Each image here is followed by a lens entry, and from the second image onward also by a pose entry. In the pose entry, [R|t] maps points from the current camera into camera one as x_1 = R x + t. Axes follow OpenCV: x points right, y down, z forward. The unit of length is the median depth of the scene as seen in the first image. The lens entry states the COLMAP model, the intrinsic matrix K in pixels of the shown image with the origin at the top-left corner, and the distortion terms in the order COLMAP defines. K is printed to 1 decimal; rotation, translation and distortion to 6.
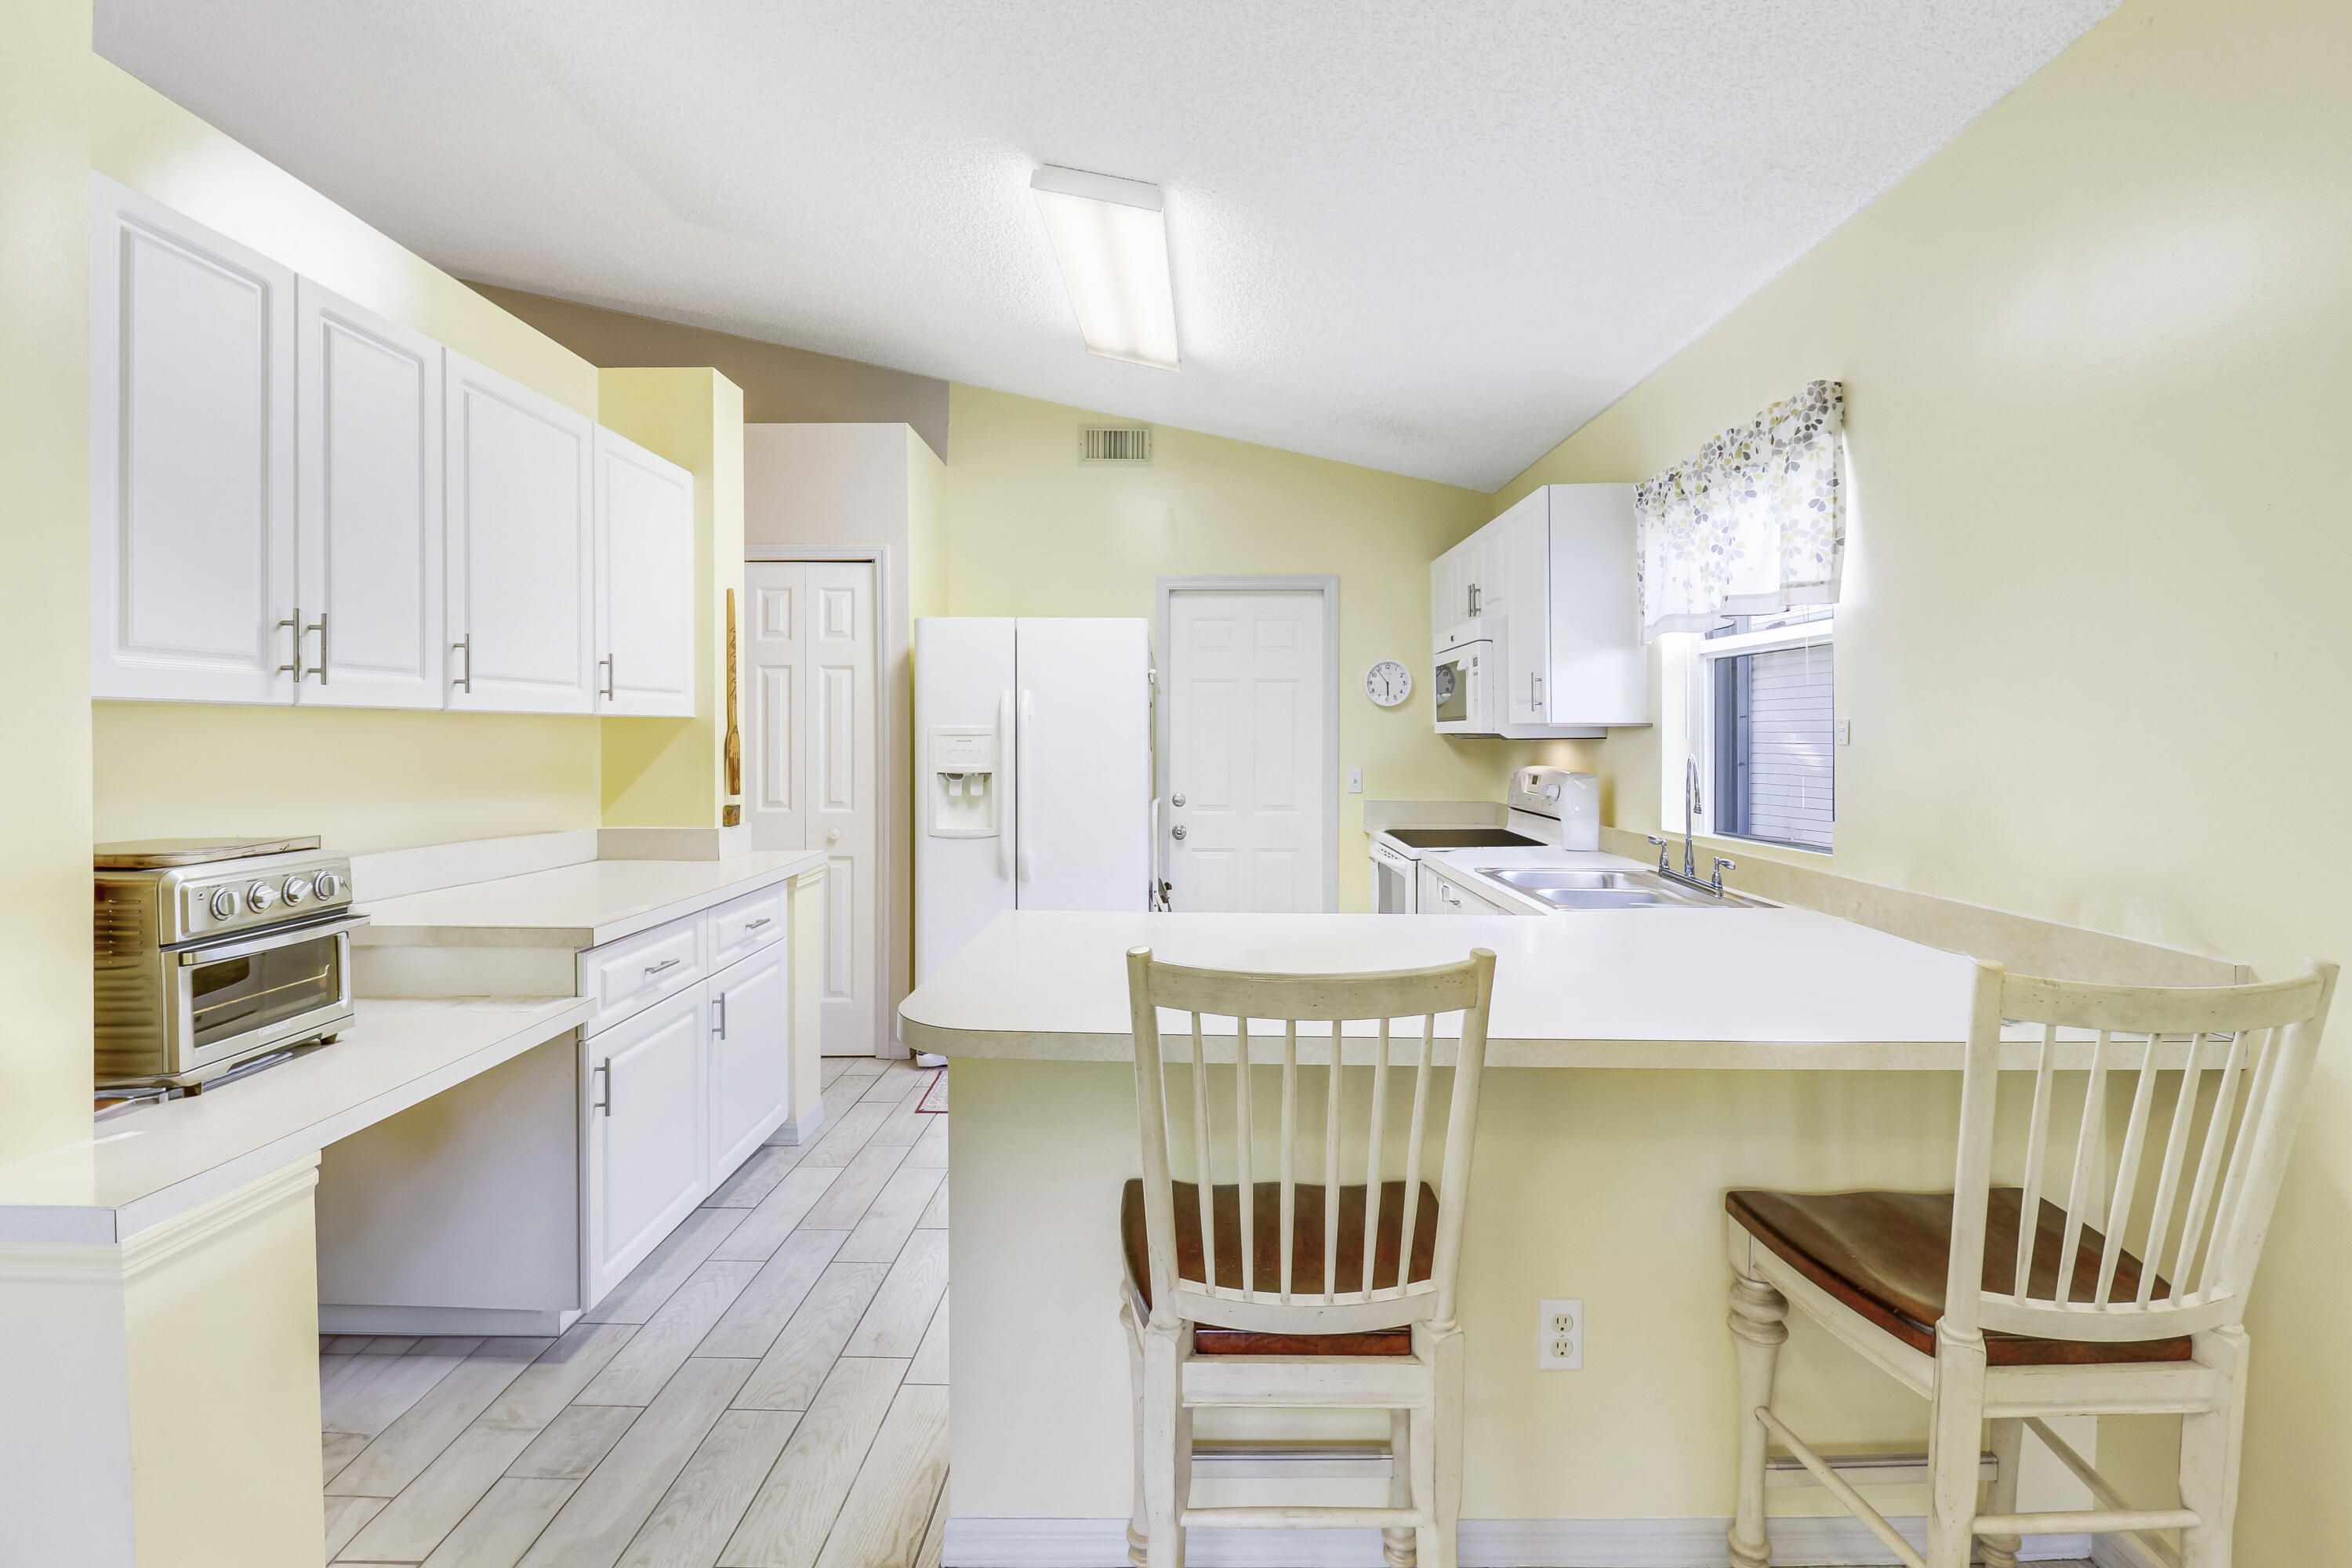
lens RADIAL K [[1081.1, 0, 1177.4], [0, 1081.1, 734.8], [0, 0, 1]] dist [0.001830, -0.000092]
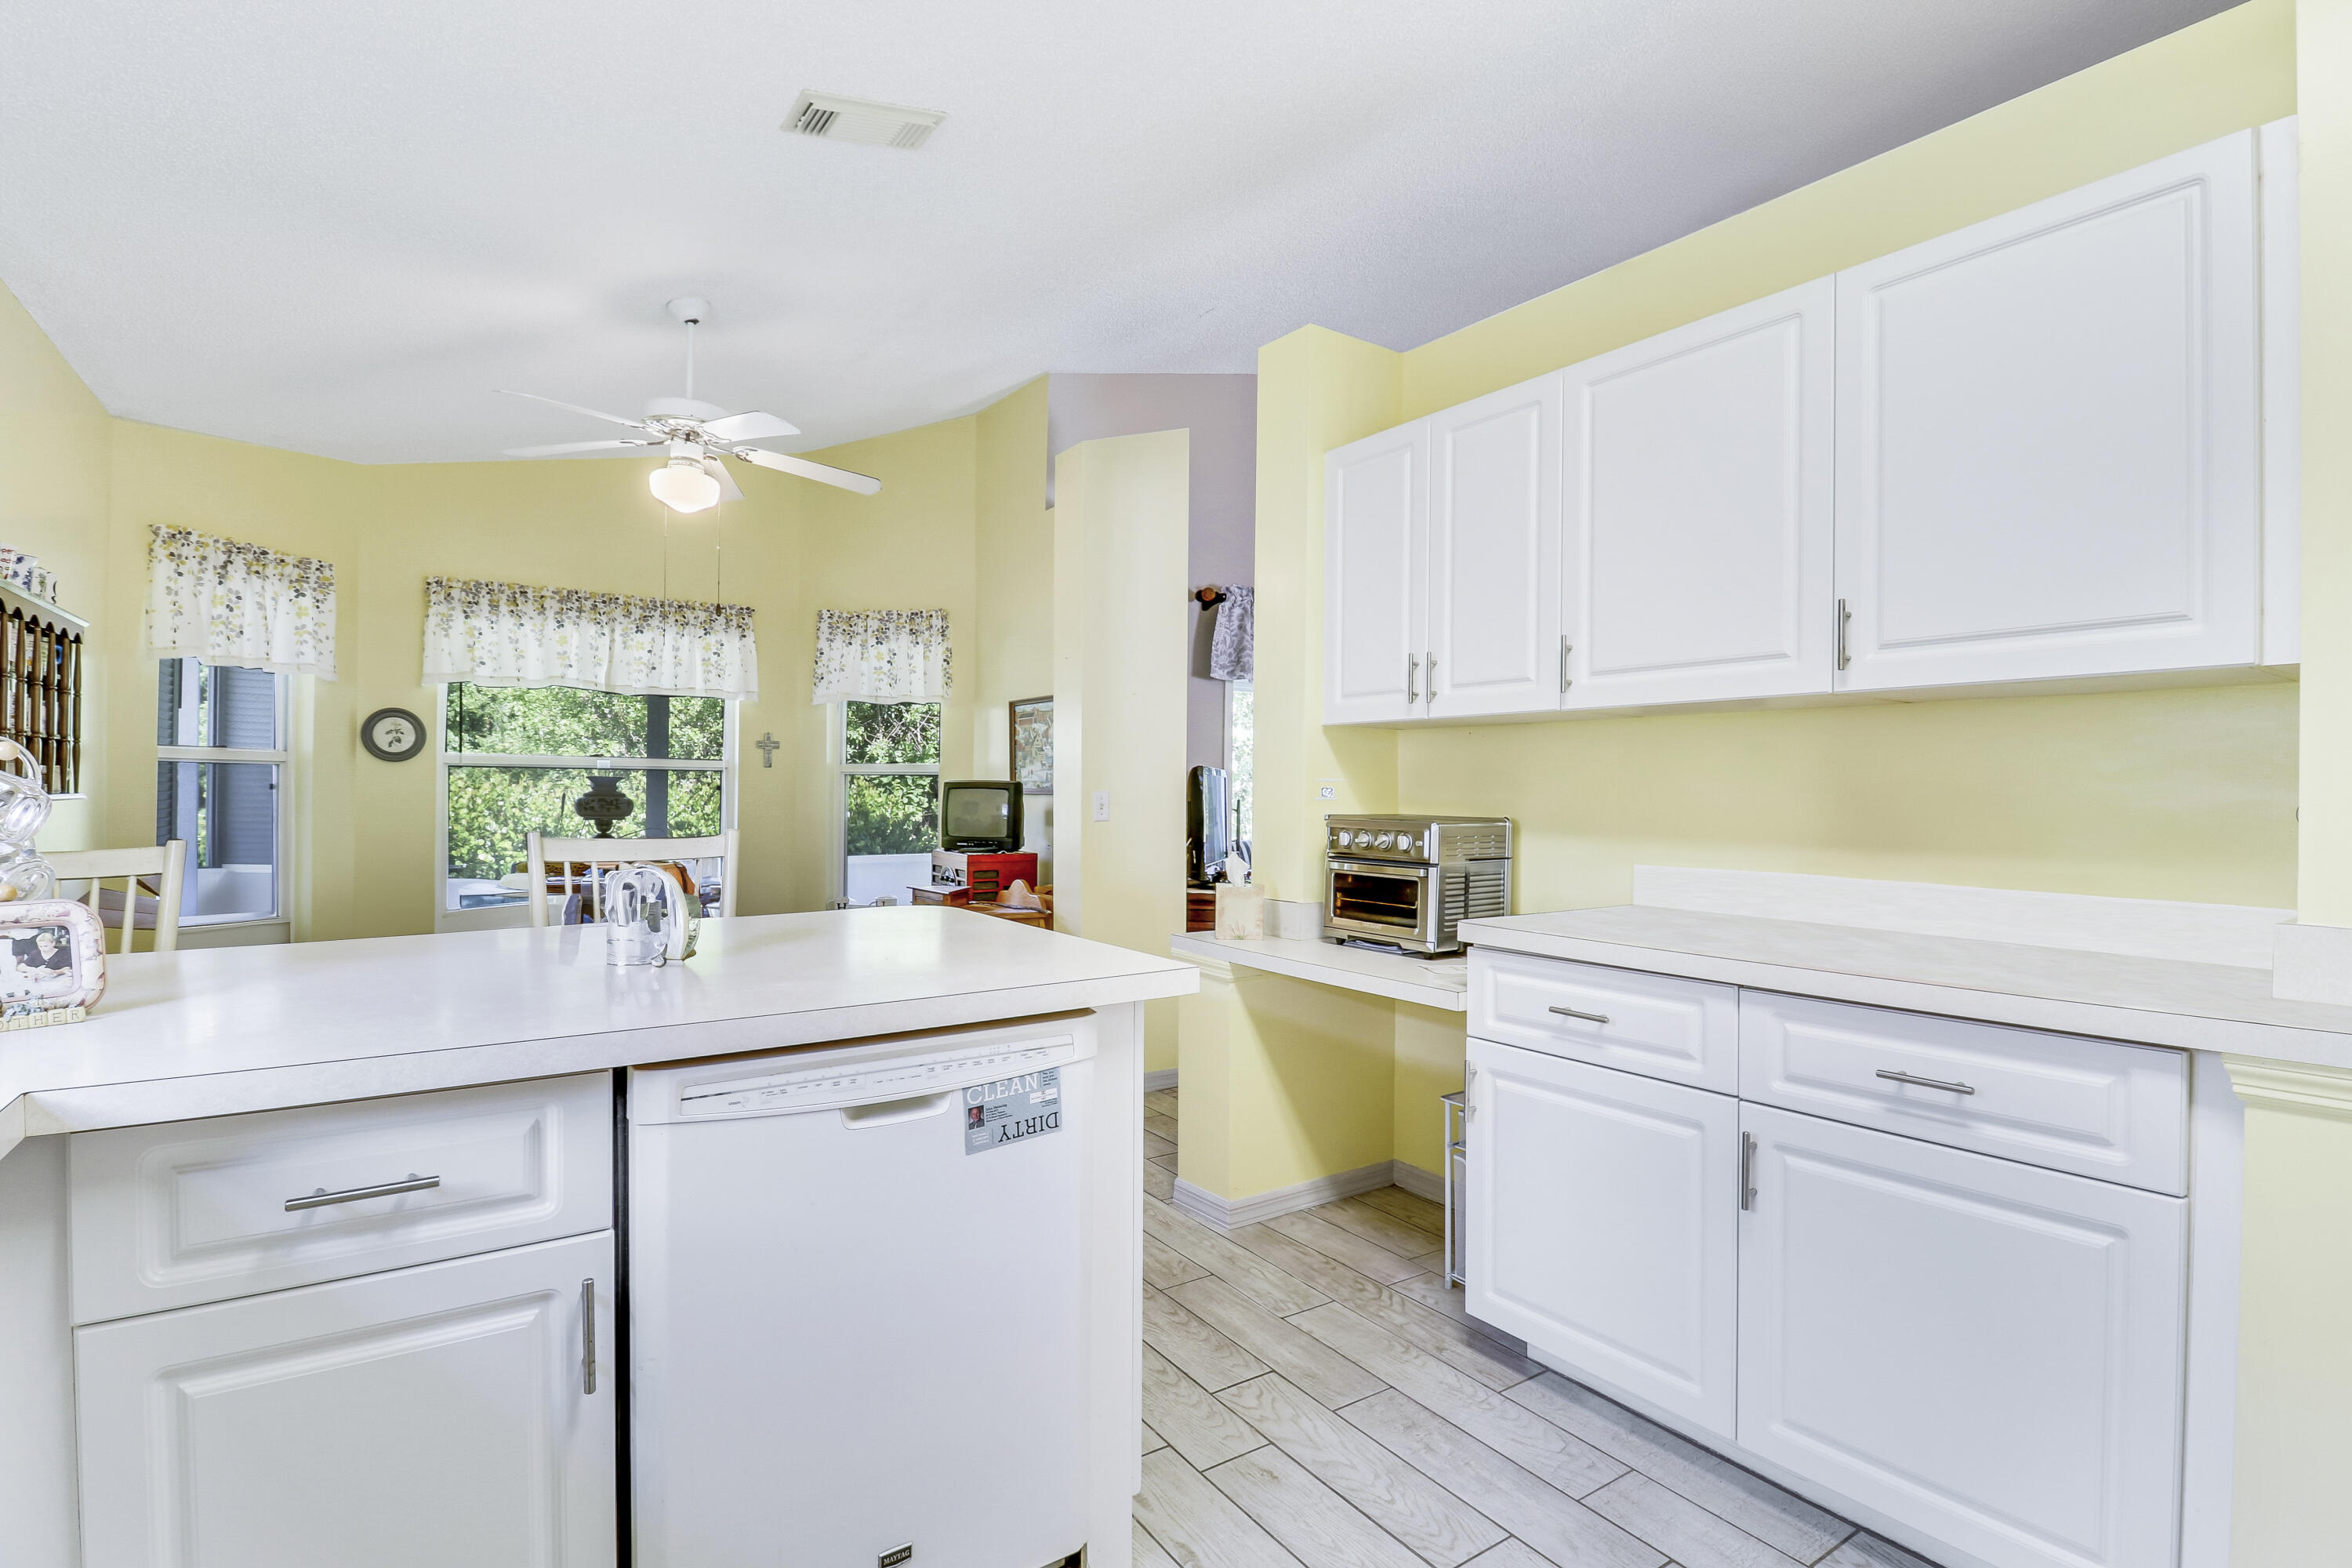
lens RADIAL K [[1131.8, 0, 1209.7], [0, 1131.8, 791.5], [0, 0, 1]] dist [0.002070, -0.020542]
pose [[-0.805187, -0.009407, -0.592947, 0.209450], [-0.011633, 0.999932, -0.000066, 0.050315], [0.592907, 0.006845, -0.805242, 1.362021]]
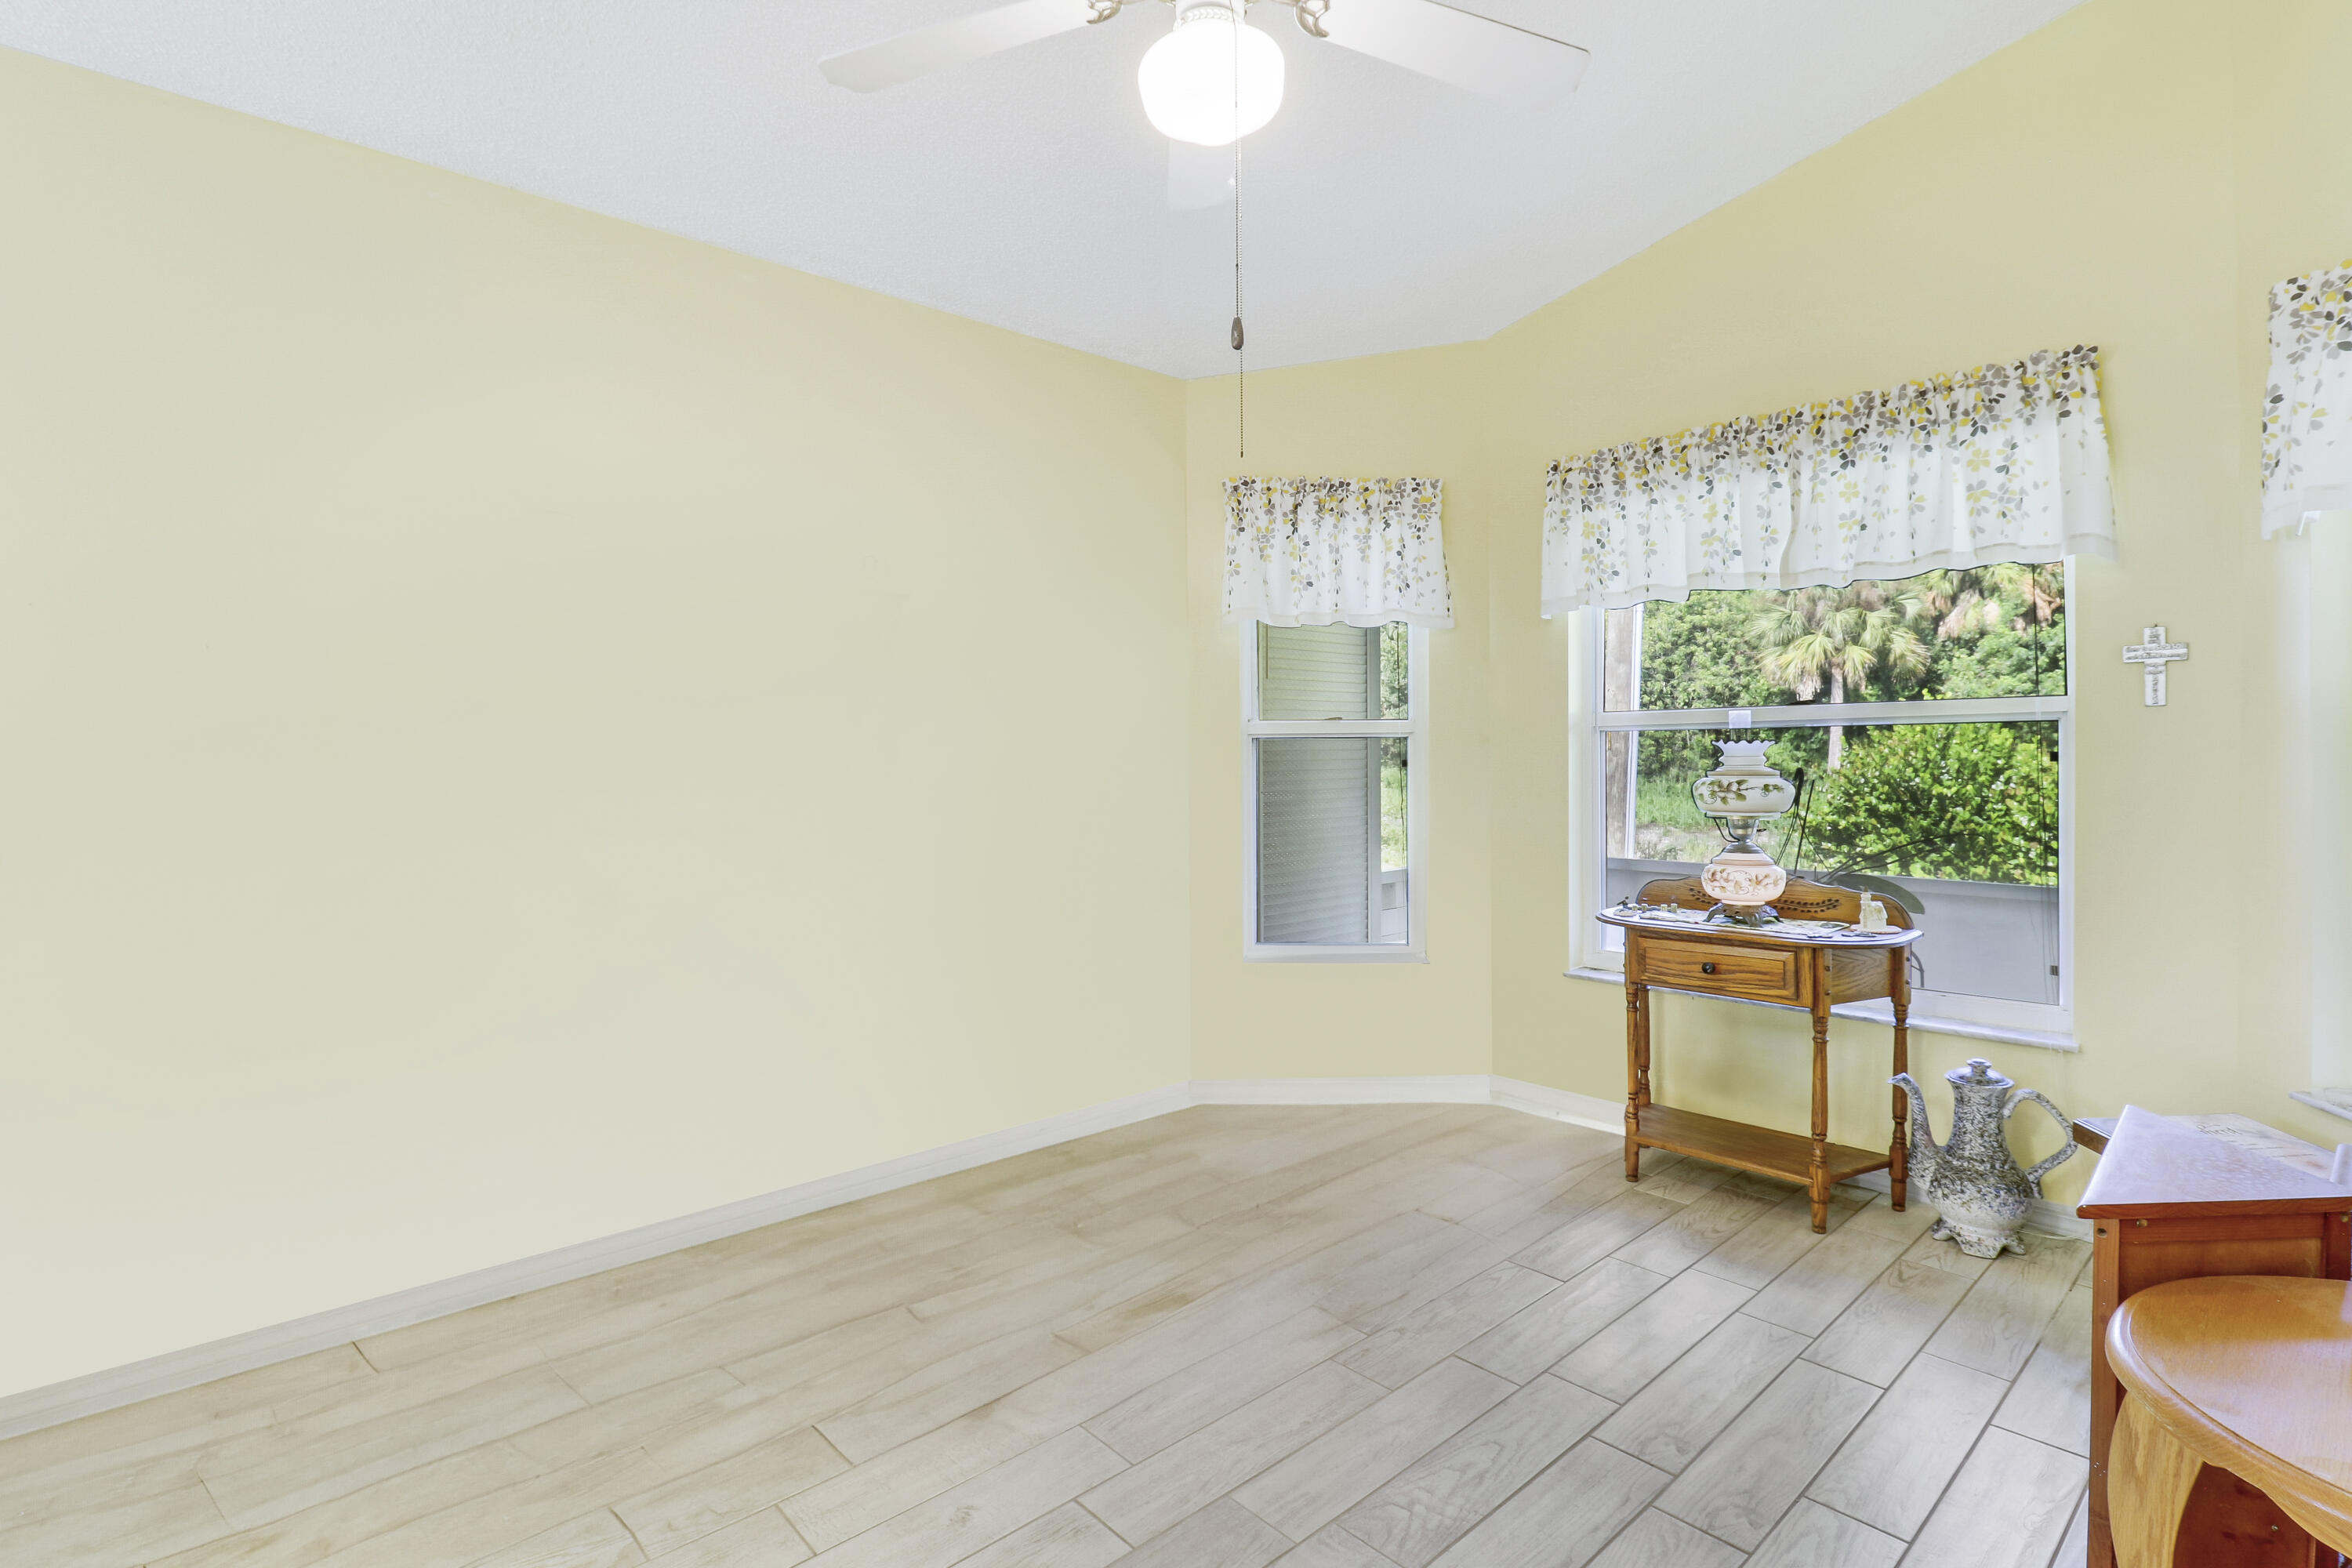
lens RADIAL K [[1113.0, 0, 1241.0], [0, 1113.0, 769.7], [0, 0, 1]] dist [0.002193, -0.014725]
pose [[-0.693614, -0.003163, 0.720339, -0.496591], [0.009598, 0.999861, 0.013633, 0.046819], [-0.720282, 0.016370, -0.693488, 0.327397]]
